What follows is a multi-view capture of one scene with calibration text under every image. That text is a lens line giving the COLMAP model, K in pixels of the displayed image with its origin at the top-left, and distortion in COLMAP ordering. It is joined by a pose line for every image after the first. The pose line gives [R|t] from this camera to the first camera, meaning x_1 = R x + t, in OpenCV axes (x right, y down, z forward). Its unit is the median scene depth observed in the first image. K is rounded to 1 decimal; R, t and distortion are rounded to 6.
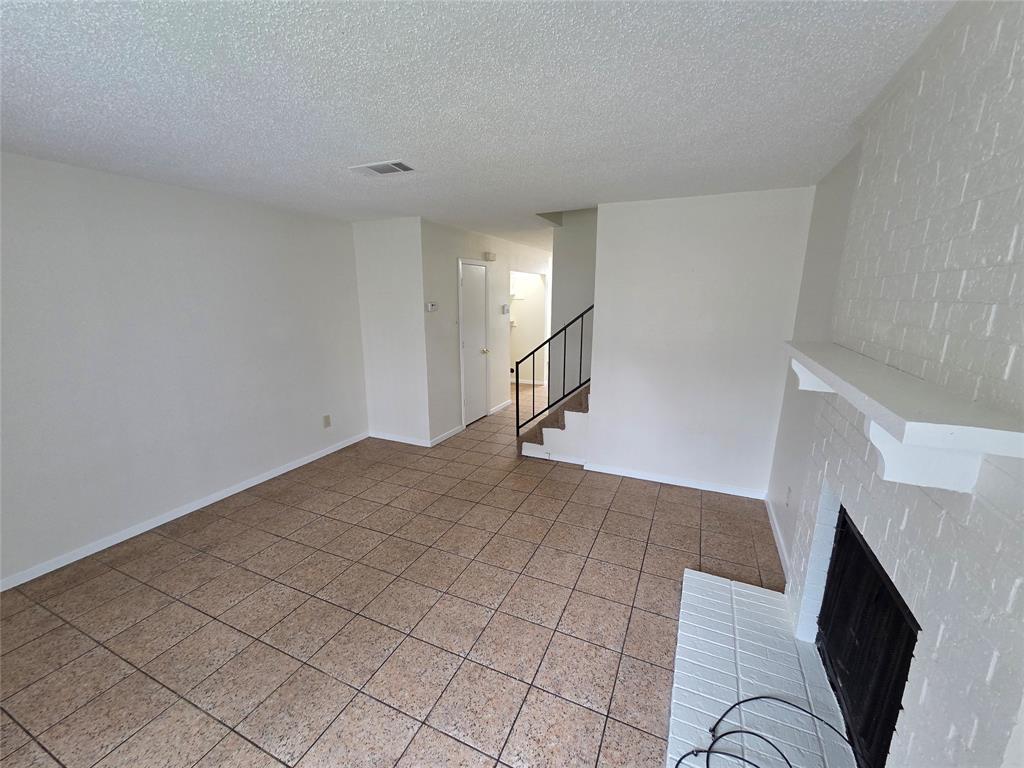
lens RADIAL K [[419.5, 0, 508.9], [0, 419.5, 383.4], [0, 0, 1]] dist [0.000082, 0.000179]
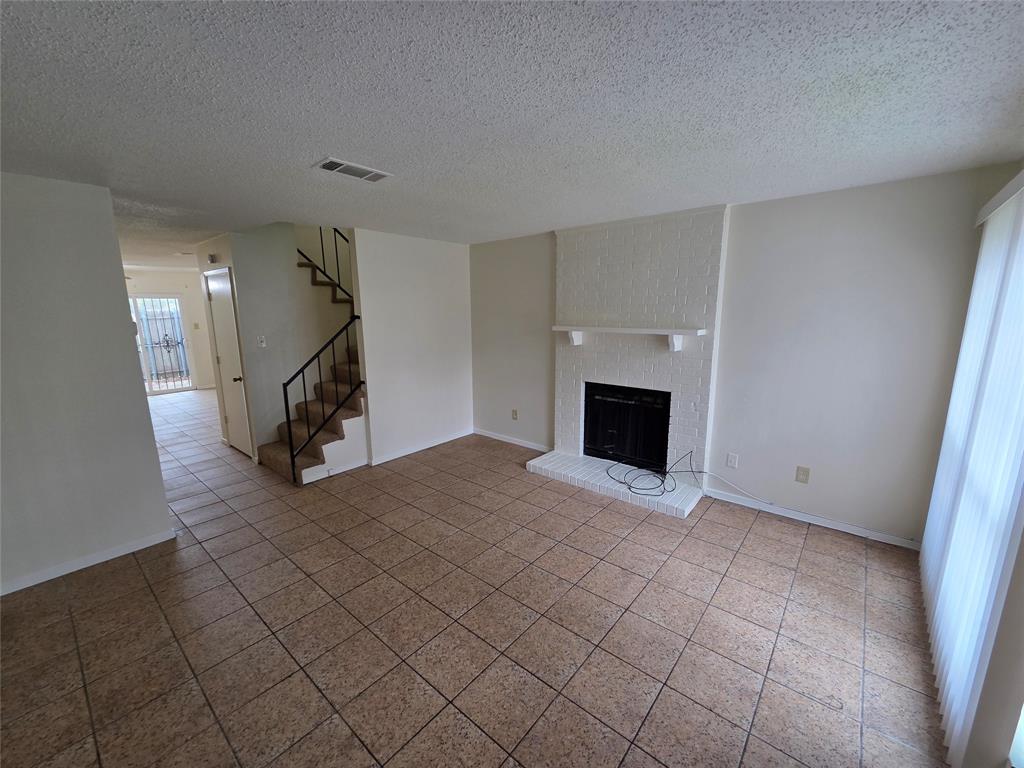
lens RADIAL K [[419.5, 0, 504.2], [0, 419.5, 389.1], [0, 0, 1]] dist [0.000082, 0.000179]
pose [[0.283686, -0.189285, 0.940050, -0.896412], [0.212066, 0.968435, 0.131003, -0.077053], [-0.935174, 0.162189, 0.314872, 0.370337]]
